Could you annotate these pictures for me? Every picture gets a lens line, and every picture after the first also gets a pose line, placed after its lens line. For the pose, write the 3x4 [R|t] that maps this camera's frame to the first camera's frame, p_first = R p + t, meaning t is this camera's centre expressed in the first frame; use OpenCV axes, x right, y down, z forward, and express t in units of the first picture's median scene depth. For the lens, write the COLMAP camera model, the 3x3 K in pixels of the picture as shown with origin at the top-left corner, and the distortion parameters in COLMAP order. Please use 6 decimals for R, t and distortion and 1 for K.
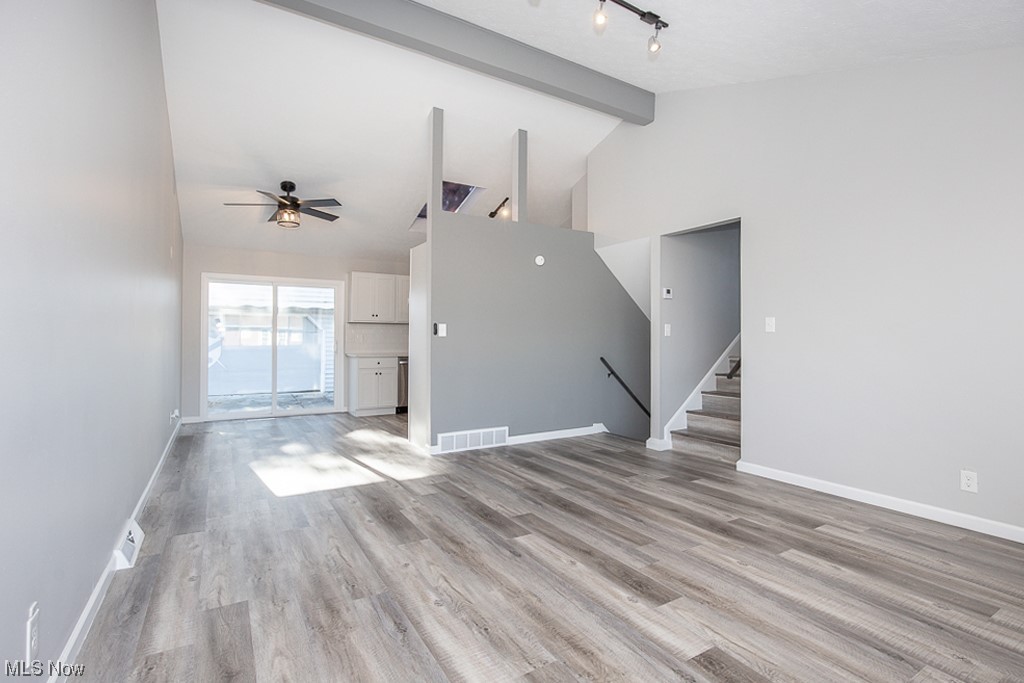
lens RADIAL K [[486.9, 0, 512.0], [0, 486.9, 341.5], [0, 0, 1]] dist [-0.002177, 0.000429]
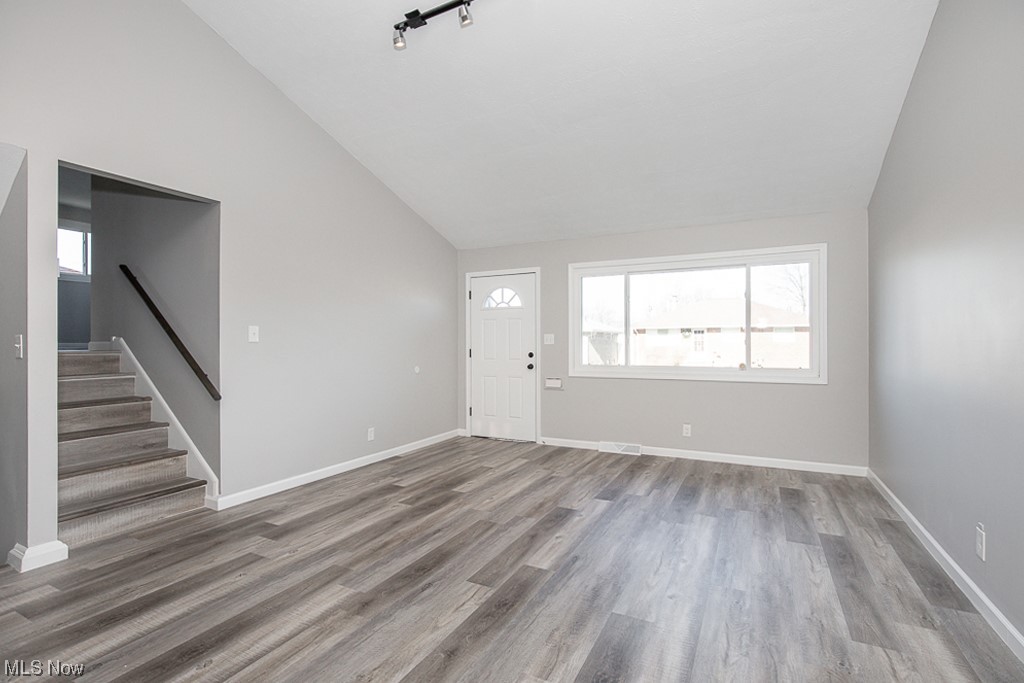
lens RADIAL K [[486.9, 0, 512.0], [0, 486.9, 341.5], [0, 0, 1]] dist [-0.002177, 0.000429]
pose [[-0.532341, -0.000910, 0.846529, -0.701335], [0.000828, 0.999998, 0.001595, -0.028532], [-0.846529, 0.001550, -0.532340, 1.457038]]
